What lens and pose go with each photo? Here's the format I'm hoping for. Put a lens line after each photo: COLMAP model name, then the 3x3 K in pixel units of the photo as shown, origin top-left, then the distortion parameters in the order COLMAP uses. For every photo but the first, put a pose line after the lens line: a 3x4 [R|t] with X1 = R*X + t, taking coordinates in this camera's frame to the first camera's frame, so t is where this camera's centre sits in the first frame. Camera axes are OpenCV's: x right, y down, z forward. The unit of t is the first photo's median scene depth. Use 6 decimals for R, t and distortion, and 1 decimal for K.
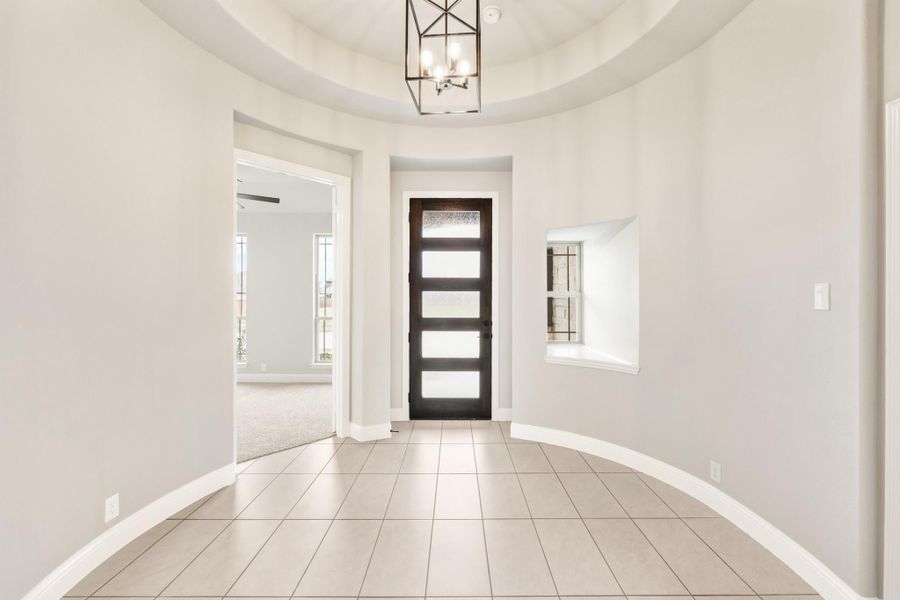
lens RADIAL K [[367.5, 0, 451.2], [0, 367.5, 299.8], [0, 0, 1]] dist [0.000135, 0.000377]
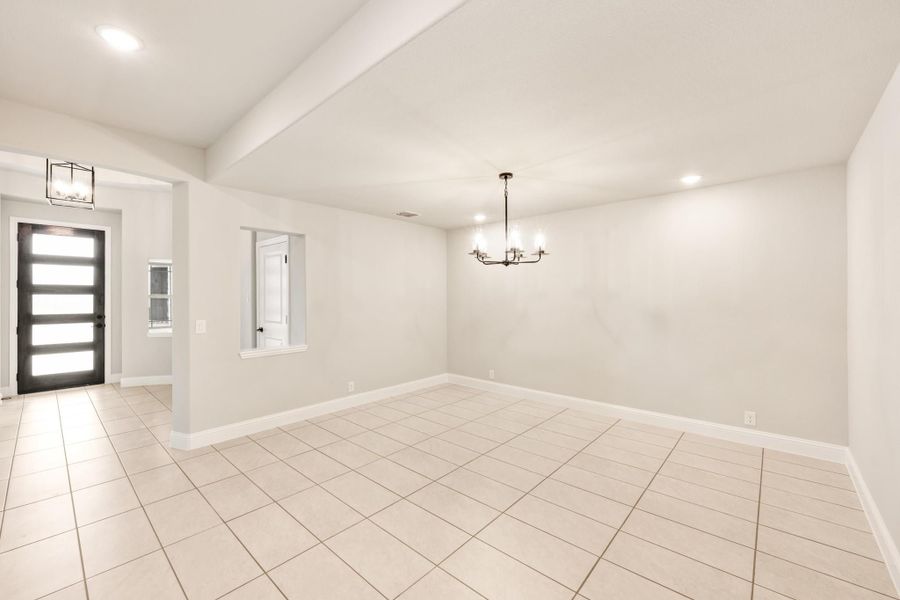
lens RADIAL K [[367.5, 0, 449.4], [0, 367.5, 294.7], [0, 0, 1]] dist [0.000135, 0.000377]
pose [[0.659930, -0.001188, 0.751326, -0.083220], [0.001109, 0.999999, 0.000607, -0.021439], [-0.751326, 0.000432, 0.659931, -0.985584]]
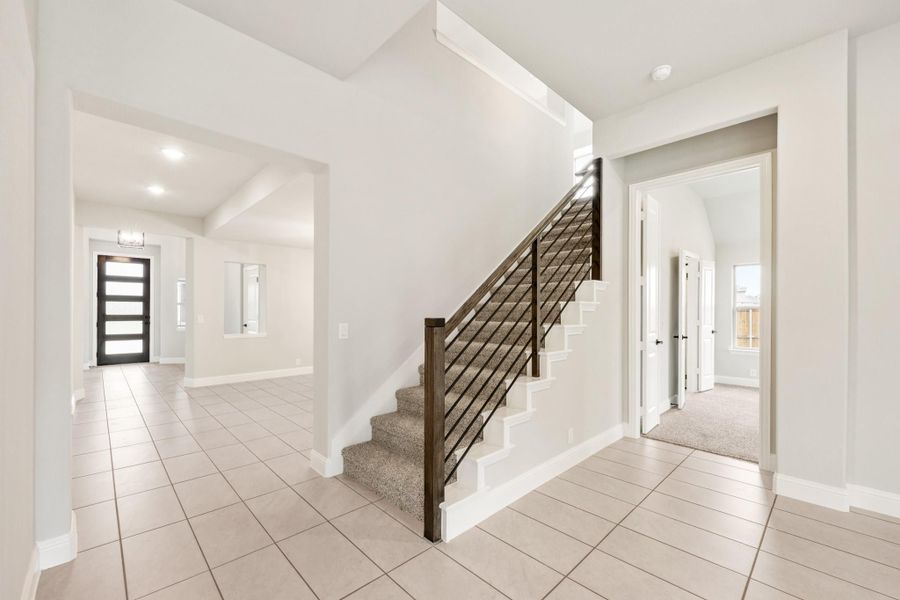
lens RADIAL K [[367.5, 0, 445.5], [0, 367.5, 308.2], [0, 0, 1]] dist [0.000135, 0.000377]
pose [[0.714982, 0.000390, 0.699142, -0.157261], [-0.005177, 0.999975, 0.004737, -0.005427], [-0.699123, -0.007006, 0.714967, -1.754050]]
